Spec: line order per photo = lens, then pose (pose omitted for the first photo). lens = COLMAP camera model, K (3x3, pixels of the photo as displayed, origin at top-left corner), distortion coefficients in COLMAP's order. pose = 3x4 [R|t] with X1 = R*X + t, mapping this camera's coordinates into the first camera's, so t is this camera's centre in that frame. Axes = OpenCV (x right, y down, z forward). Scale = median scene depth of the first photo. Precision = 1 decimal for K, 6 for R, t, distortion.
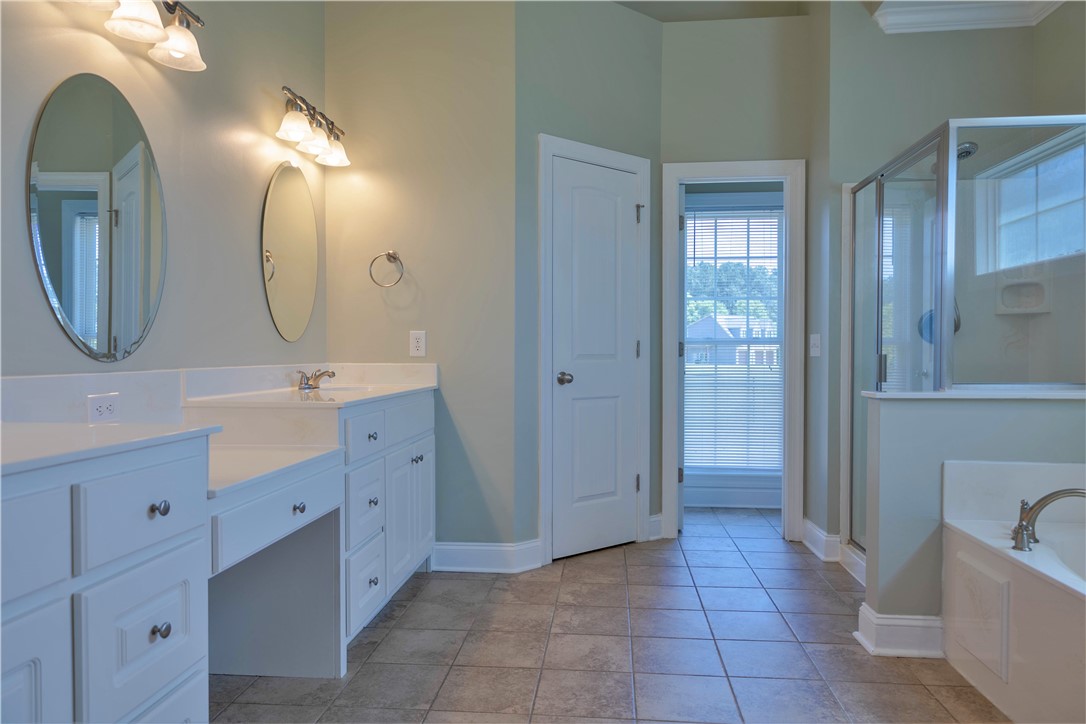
lens RADIAL K [[723.4, 0, 542.4], [0, 723.4, 362.8], [0, 0, 1]] dist [0.008832, 0.008194]
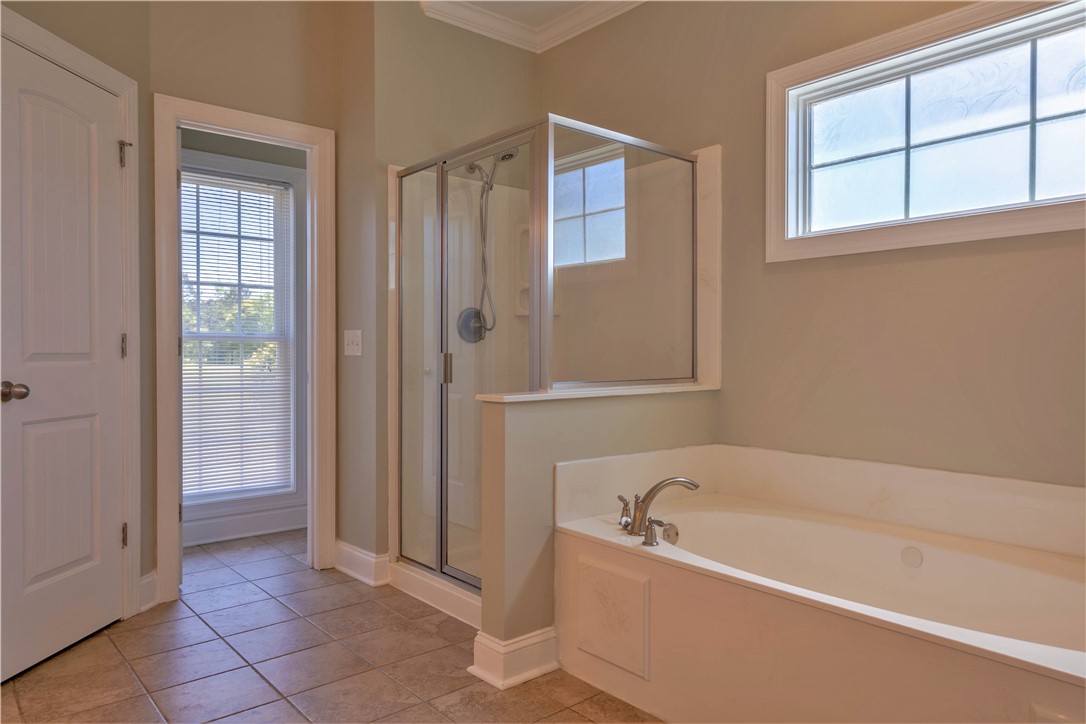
lens RADIAL K [[723.4, 0, 544.0], [0, 723.4, 356.7], [0, 0, 1]] dist [0.008832, 0.008194]
pose [[0.693258, -0.003586, 0.720680, -0.105130], [0.007164, 0.999973, -0.001916, -0.003981], [-0.720654, 0.006491, 0.693265, 0.235053]]
